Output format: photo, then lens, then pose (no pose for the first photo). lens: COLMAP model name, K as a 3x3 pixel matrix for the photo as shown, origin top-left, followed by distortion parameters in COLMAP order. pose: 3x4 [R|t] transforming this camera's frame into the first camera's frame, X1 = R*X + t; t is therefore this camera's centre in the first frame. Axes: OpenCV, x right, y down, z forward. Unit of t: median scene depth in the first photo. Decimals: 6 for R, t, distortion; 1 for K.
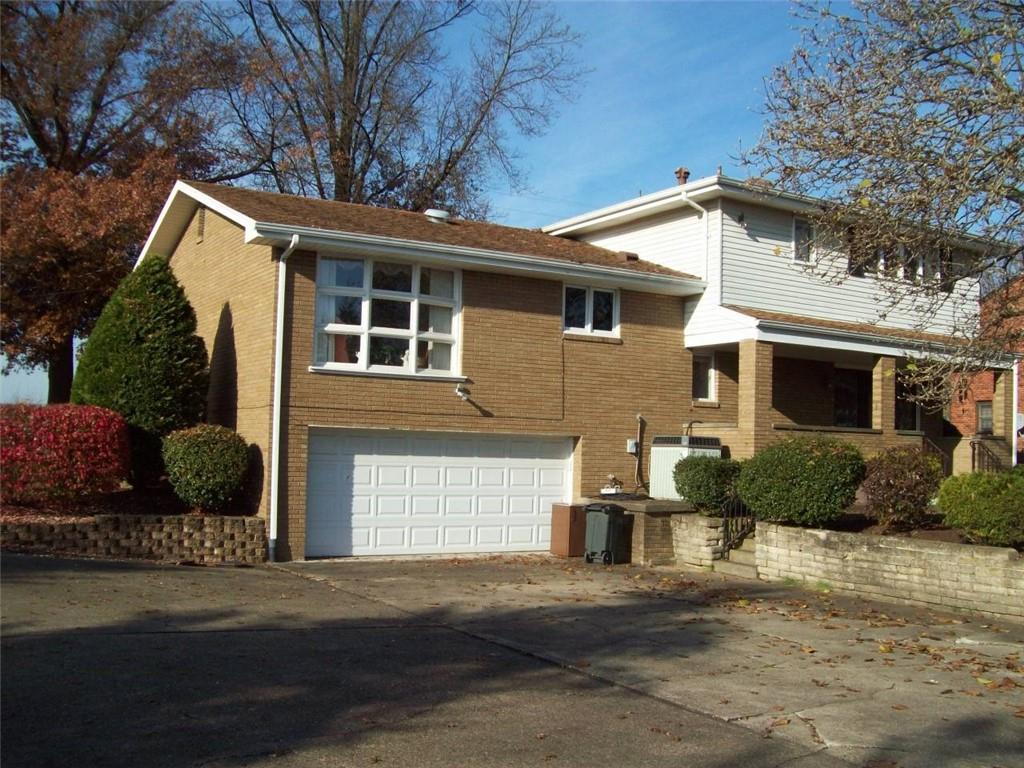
lens RADIAL K [[1052.4, 0, 512.0], [0, 1052.4, 384.0], [0, 0, 1]] dist [-0.007677, -0.004134]
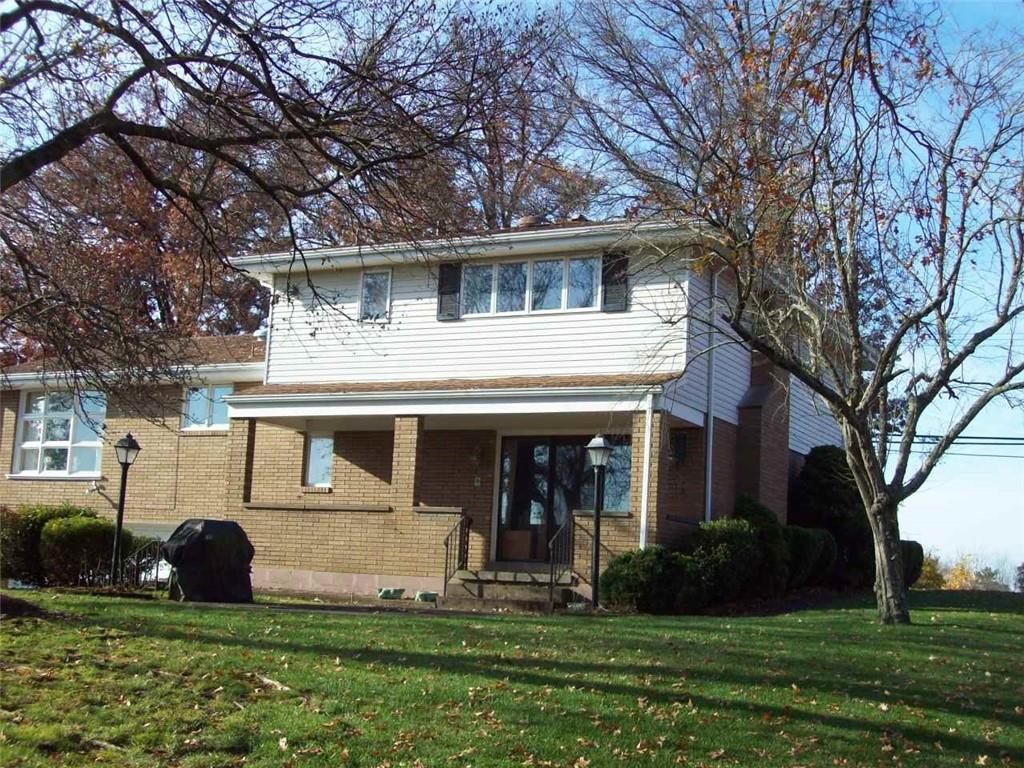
lens RADIAL K [[1363.4, 0, 512.0], [0, 1363.4, 384.0], [0, 0, 1]] dist [-0.008260, -0.013672]
pose [[0.495627, -0.129562, -0.858817, 1.442058], [0.014466, 0.989905, -0.140990, 0.108705], [0.868415, 0.057455, 0.492498, 0.604720]]
